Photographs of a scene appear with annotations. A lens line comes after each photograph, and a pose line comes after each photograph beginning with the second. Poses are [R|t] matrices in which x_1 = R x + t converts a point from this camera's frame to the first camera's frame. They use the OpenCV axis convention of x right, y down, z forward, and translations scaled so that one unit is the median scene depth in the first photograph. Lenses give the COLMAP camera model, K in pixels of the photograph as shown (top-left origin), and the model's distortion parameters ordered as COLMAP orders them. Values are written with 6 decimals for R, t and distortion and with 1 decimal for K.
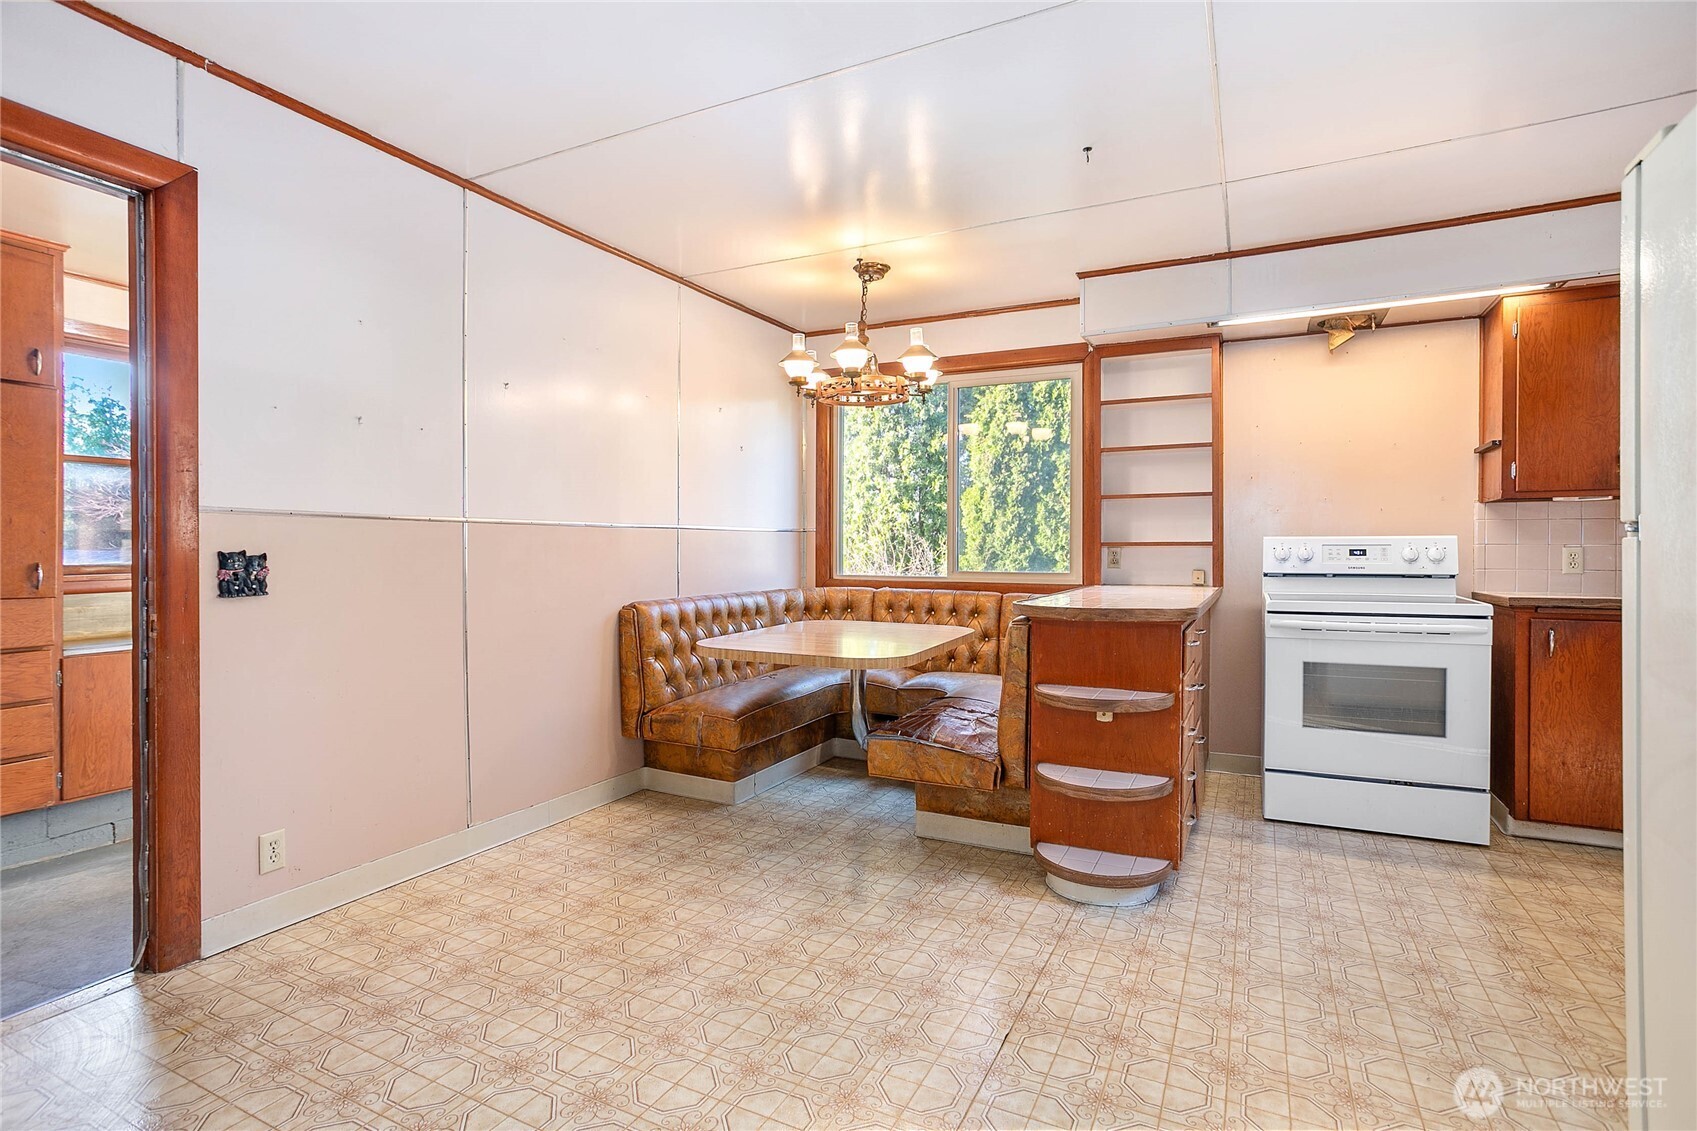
lens RADIAL K [[820.5, 0, 845.5], [0, 820.5, 561.9], [0, 0, 1]] dist [-0.041925, 0.026201]
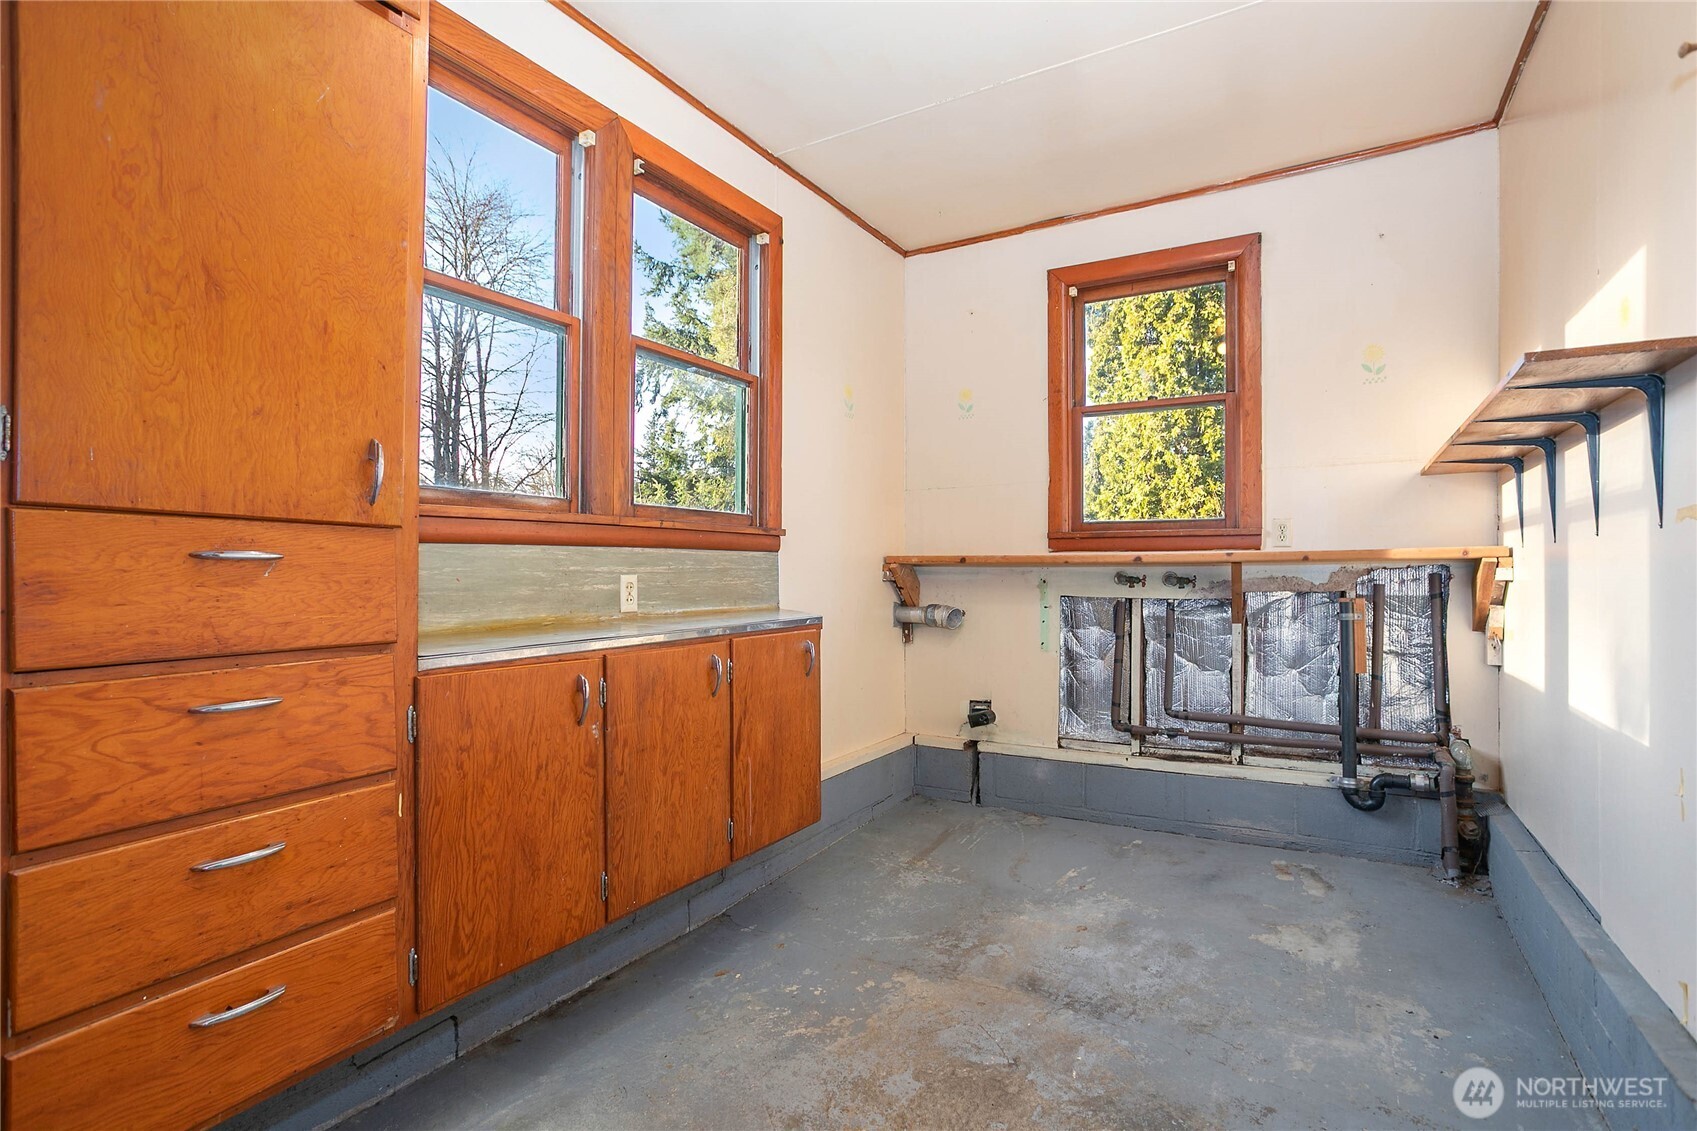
lens RADIAL K [[820.5, 0, 850.3], [0, 820.5, 574.8], [0, 0, 1]] dist [-0.041925, 0.026201]
pose [[0.998038, -0.007035, -0.062221, -0.326746], [0.006221, 0.999893, -0.013261, 0.033689], [0.062308, 0.012848, 0.997974, 0.269583]]
